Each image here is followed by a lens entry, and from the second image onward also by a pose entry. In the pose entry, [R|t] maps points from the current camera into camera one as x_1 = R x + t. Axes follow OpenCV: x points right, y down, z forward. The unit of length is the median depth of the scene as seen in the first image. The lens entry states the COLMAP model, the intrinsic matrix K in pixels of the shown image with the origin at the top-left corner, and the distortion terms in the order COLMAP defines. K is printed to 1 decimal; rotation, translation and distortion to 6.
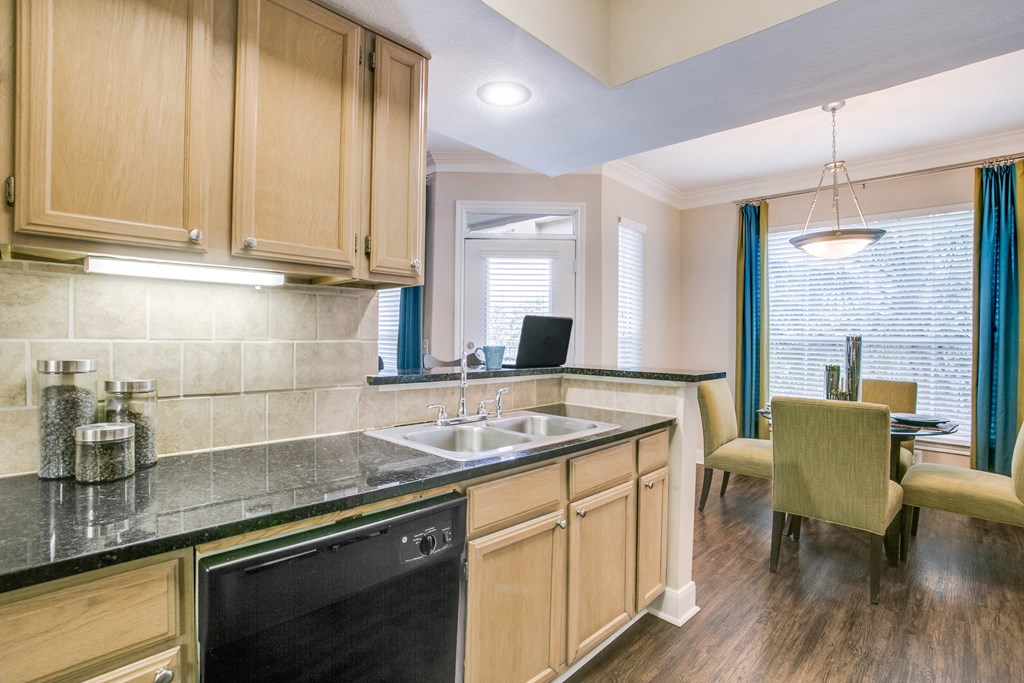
lens RADIAL K [[495.5, 0, 512.0], [0, 495.5, 341.5], [0, 0, 1]] dist [-0.050436, 0.000310]
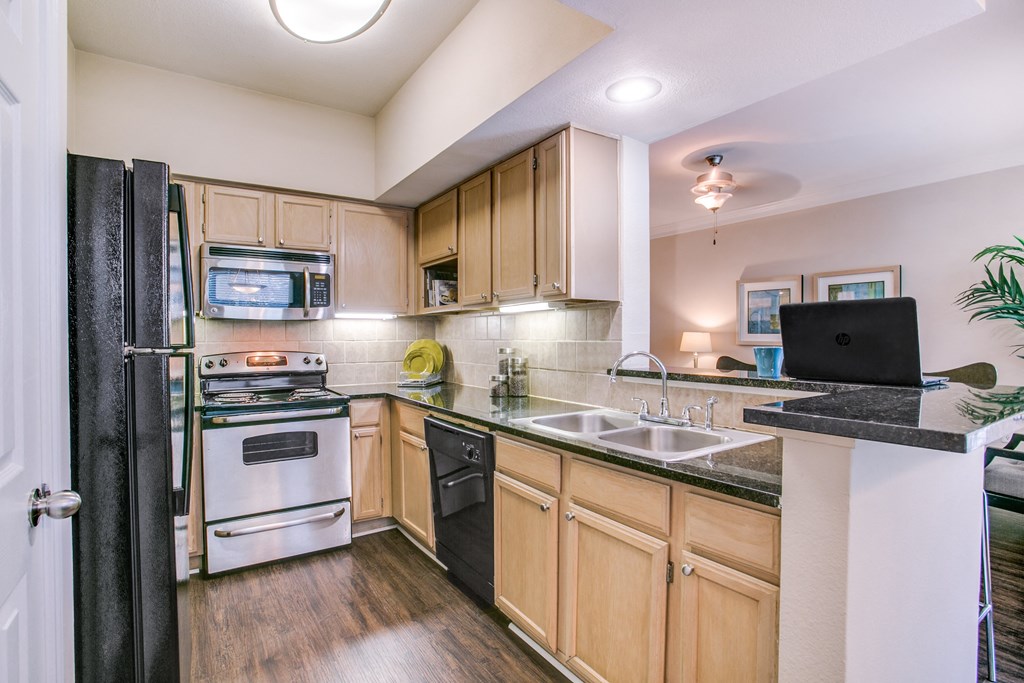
lens RADIAL K [[495.5, 0, 512.0], [0, 495.5, 341.5], [0, 0, 1]] dist [-0.050436, 0.000310]
pose [[-0.208824, -0.006124, -0.977934, 1.116644], [-0.007768, 0.999959, -0.004603, 0.010242], [0.977922, 0.006636, -0.208863, 1.090519]]
